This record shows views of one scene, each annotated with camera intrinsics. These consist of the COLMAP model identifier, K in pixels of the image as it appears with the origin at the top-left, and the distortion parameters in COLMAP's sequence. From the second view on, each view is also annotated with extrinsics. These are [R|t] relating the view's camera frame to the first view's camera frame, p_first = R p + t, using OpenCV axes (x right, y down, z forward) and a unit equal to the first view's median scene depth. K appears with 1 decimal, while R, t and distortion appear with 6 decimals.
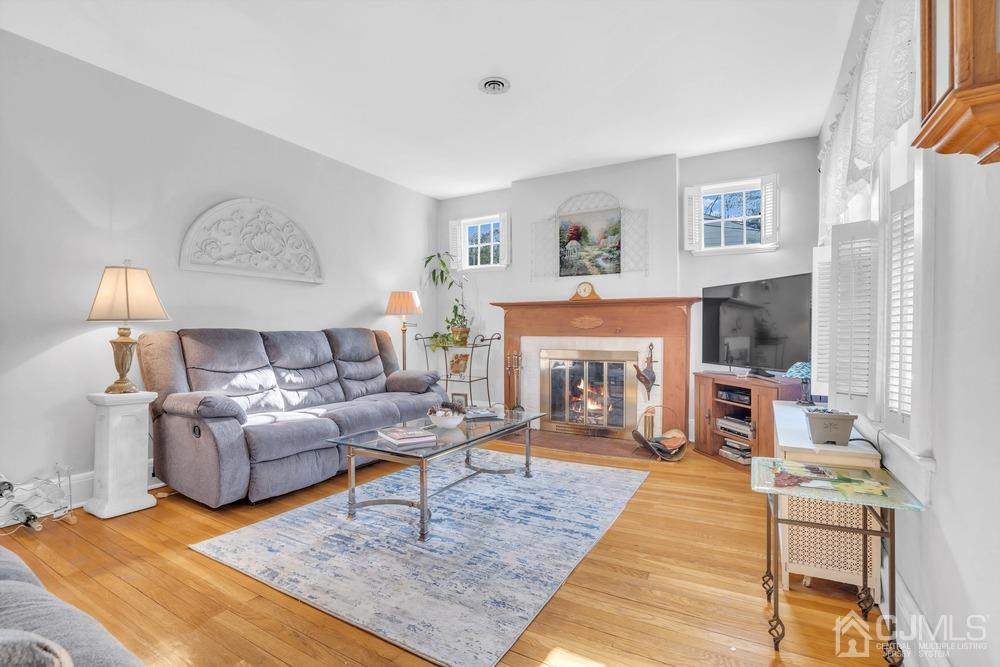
lens RADIAL K [[462.0, 0, 496.3], [0, 462.0, 335.7], [0, 0, 1]] dist [-0.065533, 0.026347]
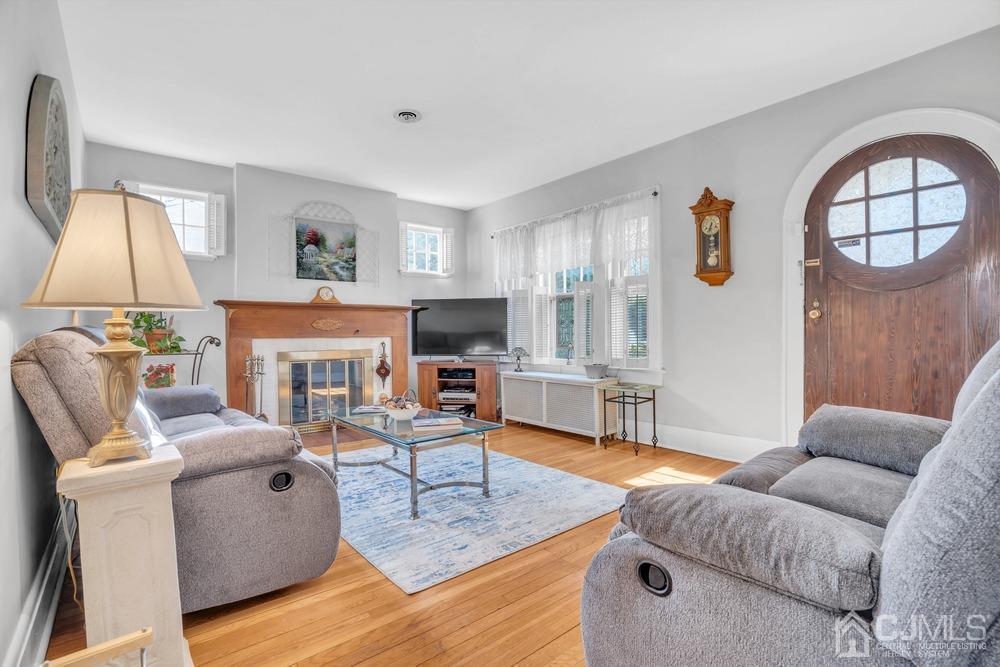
lens RADIAL K [[462.0, 0, 496.3], [0, 462.0, 335.7], [0, 0, 1]] dist [-0.065533, 0.026347]
pose [[0.353089, -0.010398, 0.935532, -0.670937], [0.020970, 0.999775, 0.003198, 0.001788], [-0.935355, 0.018489, 0.353228, 0.266869]]
